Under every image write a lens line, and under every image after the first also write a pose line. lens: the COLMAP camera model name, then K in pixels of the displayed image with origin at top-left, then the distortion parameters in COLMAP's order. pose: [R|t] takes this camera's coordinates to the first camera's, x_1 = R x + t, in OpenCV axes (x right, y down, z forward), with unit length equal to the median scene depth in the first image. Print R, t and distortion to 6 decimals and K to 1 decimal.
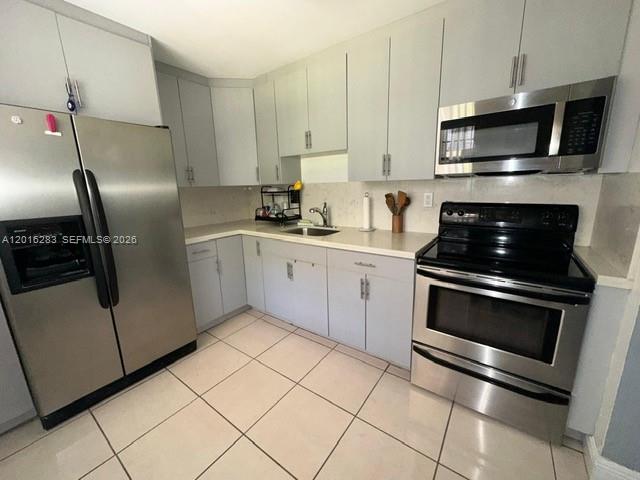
lens RADIAL K [[256.2, 0, 322.6], [0, 256.2, 239.7], [0, 0, 1]] dist [-0.004695, -0.000743]
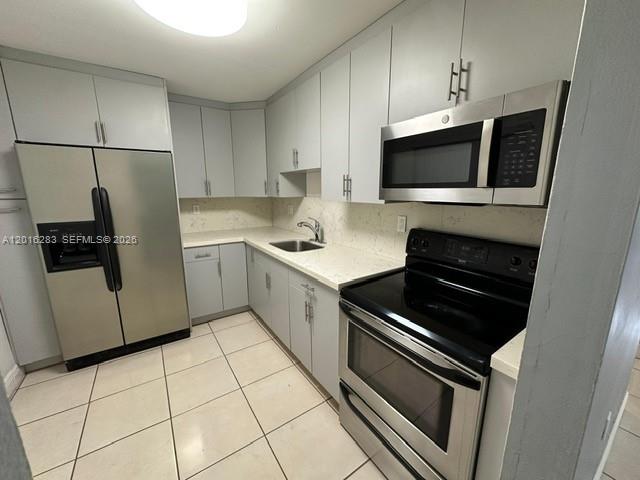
lens RADIAL K [[256.2, 0, 322.3], [0, 256.2, 239.8], [0, 0, 1]] dist [-0.004695, -0.000743]
pose [[0.941487, 0.091223, -0.324469, 0.575376], [-0.095655, 0.995412, 0.002299, -0.101290], [0.323190, 0.028873, 0.945893, 0.092796]]
